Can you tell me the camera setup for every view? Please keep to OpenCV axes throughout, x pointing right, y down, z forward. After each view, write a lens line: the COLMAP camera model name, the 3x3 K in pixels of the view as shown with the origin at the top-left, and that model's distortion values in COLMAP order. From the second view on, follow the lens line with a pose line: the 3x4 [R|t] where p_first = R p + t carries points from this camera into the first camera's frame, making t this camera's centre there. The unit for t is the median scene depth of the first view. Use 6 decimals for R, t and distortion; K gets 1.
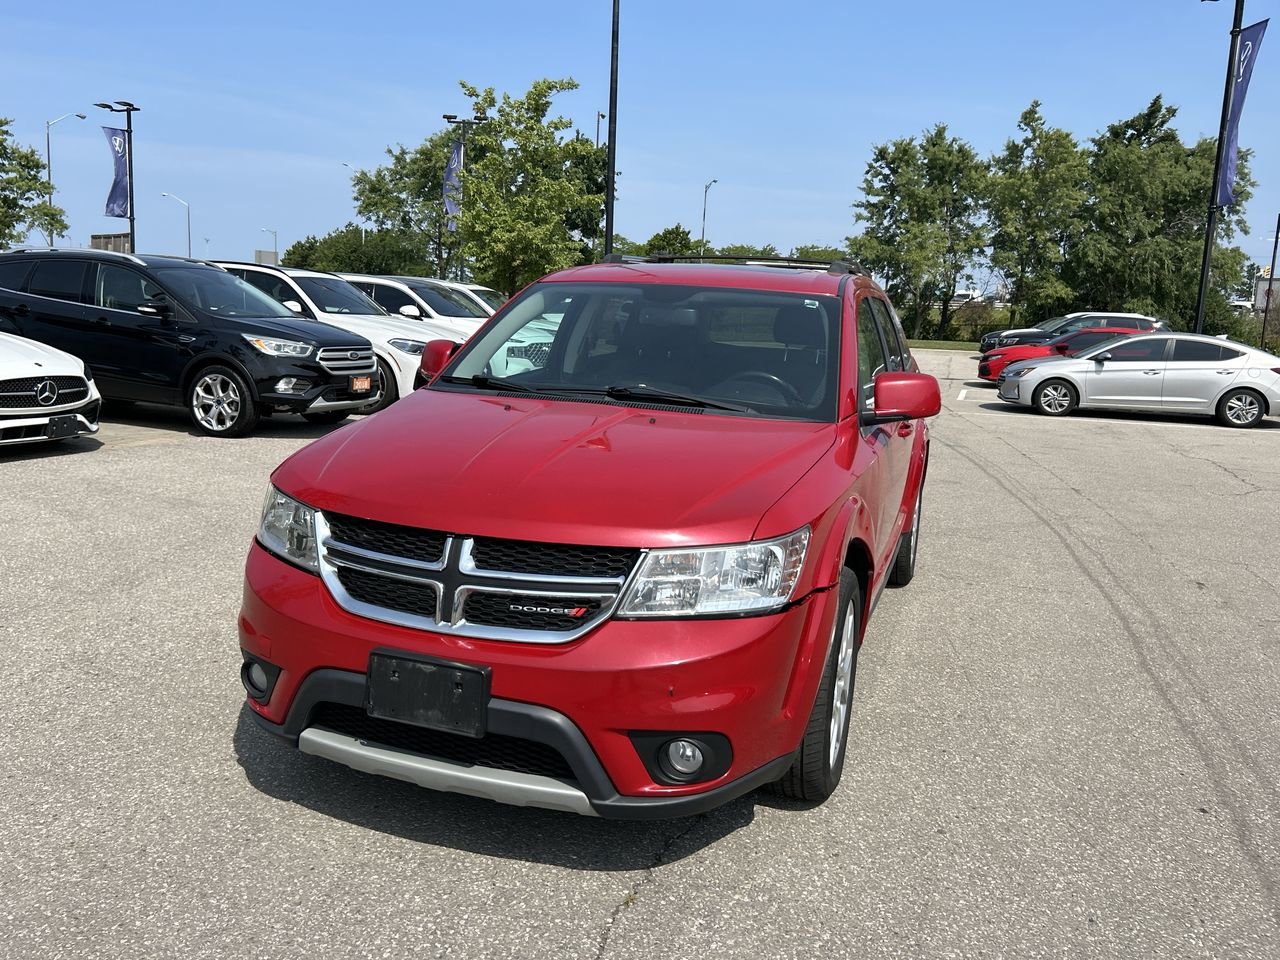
lens RADIAL K [[1065.3, 0, 642.8], [0, 1065.3, 469.1], [0, 0, 1]] dist [0.057572, -0.071380]
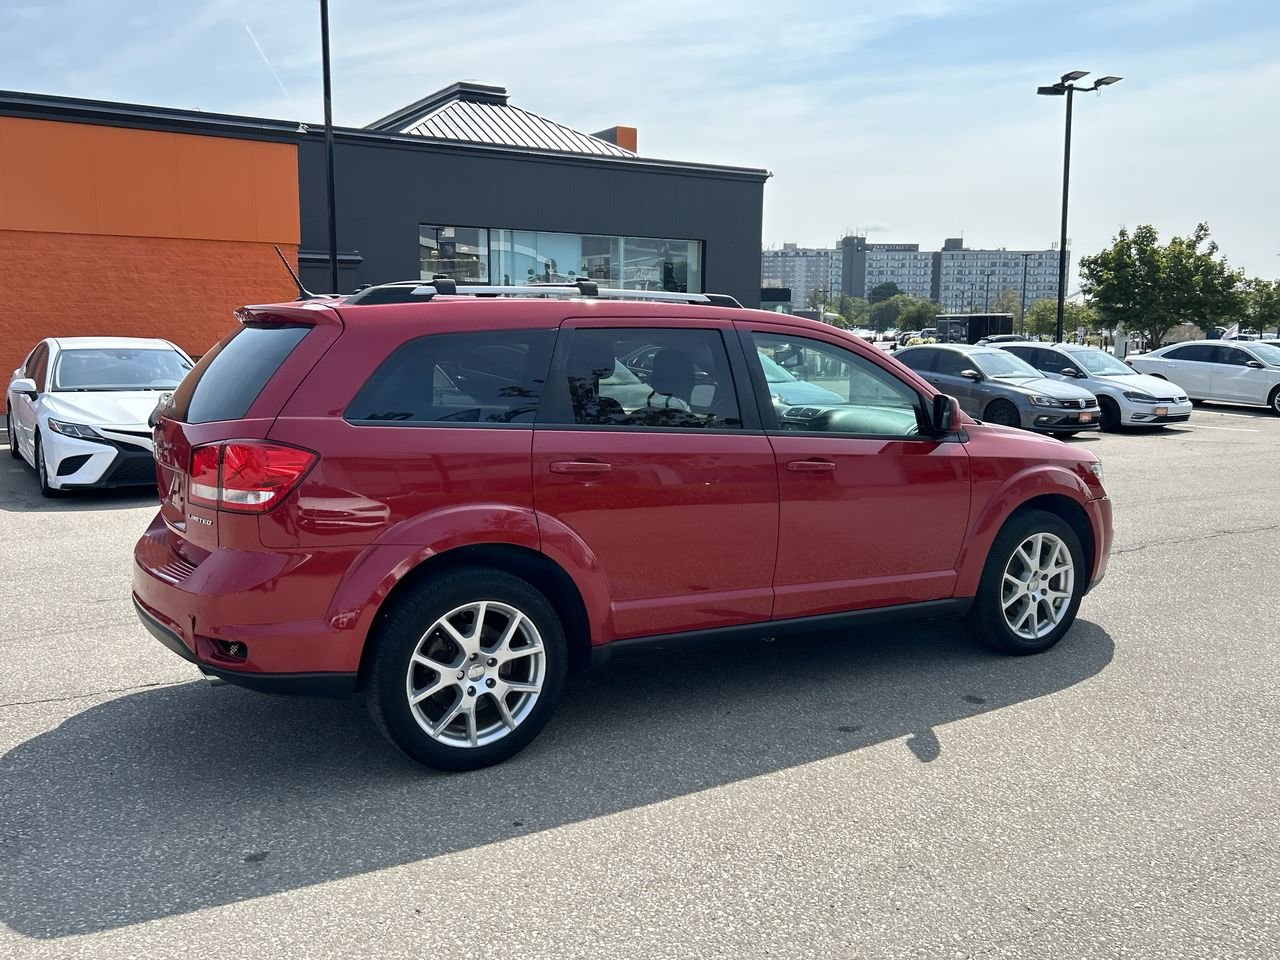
lens RADIAL K [[1065.3, 0, 625.4], [0, 1065.3, 479.3], [0, 0, 1]] dist [0.057572, -0.071380]
pose [[-0.746450, -0.140280, 0.650488, -0.273720], [0.054685, 0.961290, 0.270058, -0.143464], [-0.663191, 0.237157, -0.709884, 0.828558]]
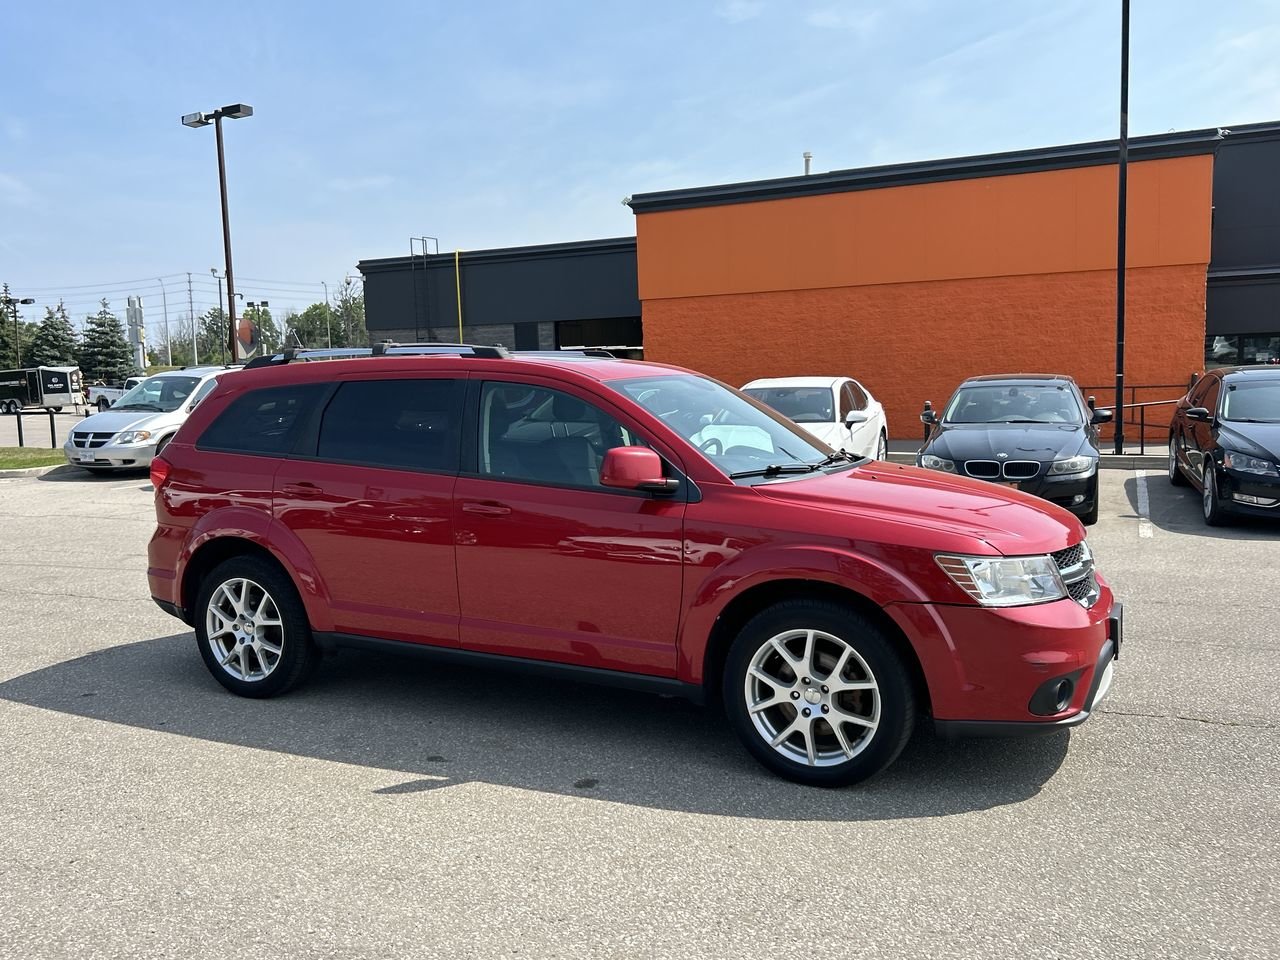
lens RADIAL K [[1065.3, 0, 627.3], [0, 1065.3, 488.2], [0, 0, 1]] dist [0.057572, -0.071380]
pose [[0.145542, -0.156356, 0.976919, -0.471043], [0.174278, 0.976044, 0.130252, -0.087180], [-0.973881, 0.151299, 0.169304, 0.354170]]
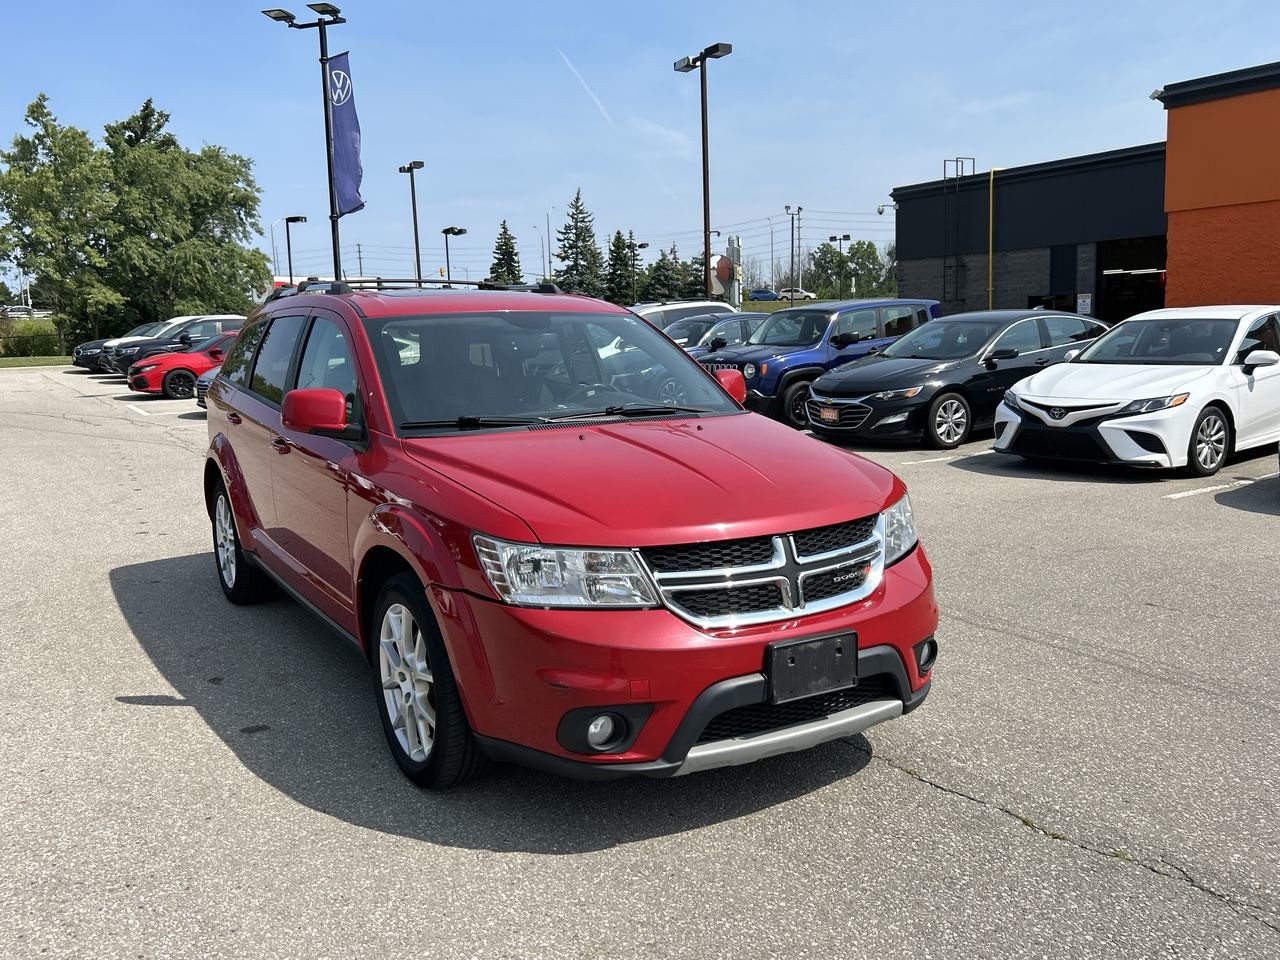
lens RADIAL K [[1065.3, 0, 625.3], [0, 1065.3, 492.0], [0, 0, 1]] dist [0.057572, -0.071380]
pose [[0.645360, -0.185415, 0.741034, -0.294853], [0.170507, 0.980584, 0.096860, -0.032678], [-0.744605, 0.063842, 0.664445, 0.089274]]
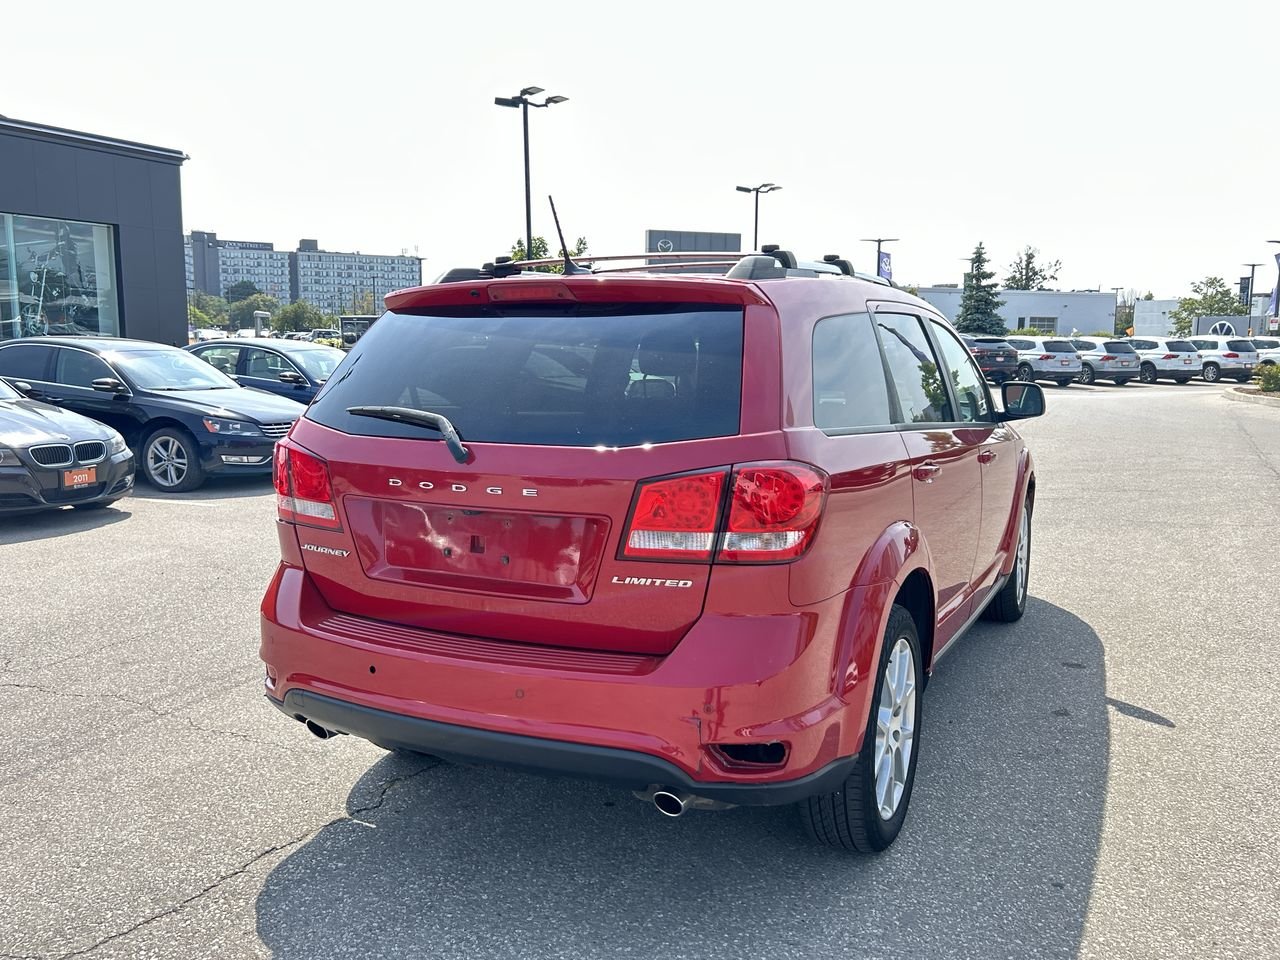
lens RADIAL K [[1065.3, 0, 620.9], [0, 1065.3, 494.1], [0, 0, 1]] dist [0.057572, -0.071380]
pose [[-0.987310, -0.072361, 0.141361, 0.021870], [-0.028635, 0.956682, 0.289725, -0.133138], [-0.156202, 0.282000, -0.946613, 0.898112]]
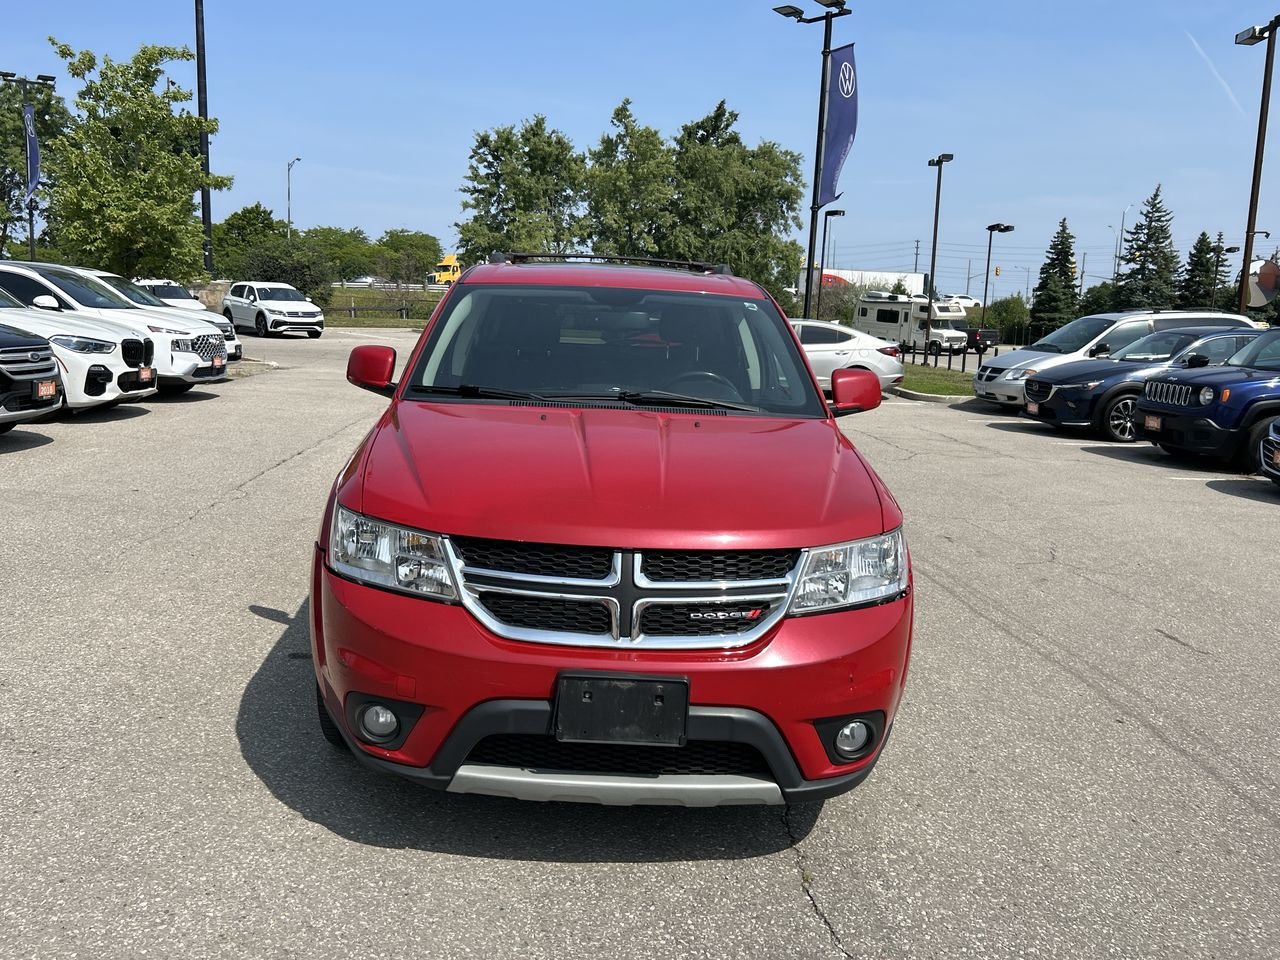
lens RADIAL K [[1065.3, 0, 623.7], [0, 1065.3, 479.4], [0, 0, 1]] dist [0.057572, -0.071380]
pose [[0.935050, -0.063162, 0.348845, -0.133802], [0.055042, 0.997934, 0.033150, -0.009600], [-0.350218, -0.011795, 0.936594, 0.017404]]
